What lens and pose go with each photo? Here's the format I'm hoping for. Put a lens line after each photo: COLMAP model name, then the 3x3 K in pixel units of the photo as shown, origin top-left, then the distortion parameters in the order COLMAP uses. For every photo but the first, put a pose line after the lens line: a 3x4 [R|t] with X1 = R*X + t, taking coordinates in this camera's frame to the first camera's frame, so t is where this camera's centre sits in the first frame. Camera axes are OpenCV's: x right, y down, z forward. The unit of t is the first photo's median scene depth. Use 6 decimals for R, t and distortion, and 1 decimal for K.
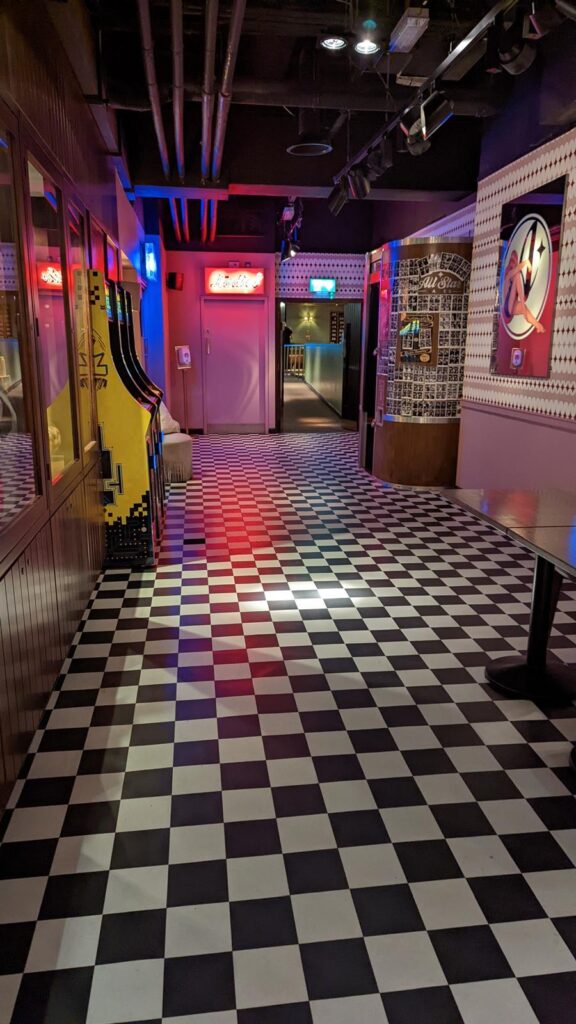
lens RADIAL K [[695.1, 0, 288.2], [0, 695.1, 509.4], [0, 0, 1]] dist [0.030595, 0.001661]
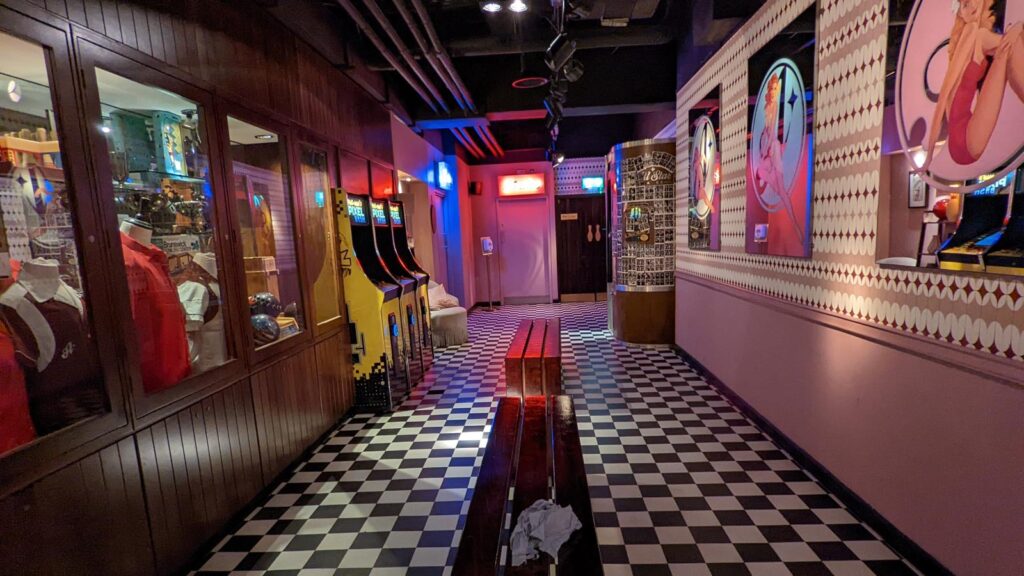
lens RADIAL K [[563.8, 0, 516.5], [0, 563.8, 331.5], [0, 0, 1]] dist [-0.004782, -0.000322]
pose [[0.982420, -0.023793, -0.185159, 0.176538], [0.013151, 0.998201, -0.058493, -0.001446], [0.186218, 0.055030, 0.980966, 0.013480]]
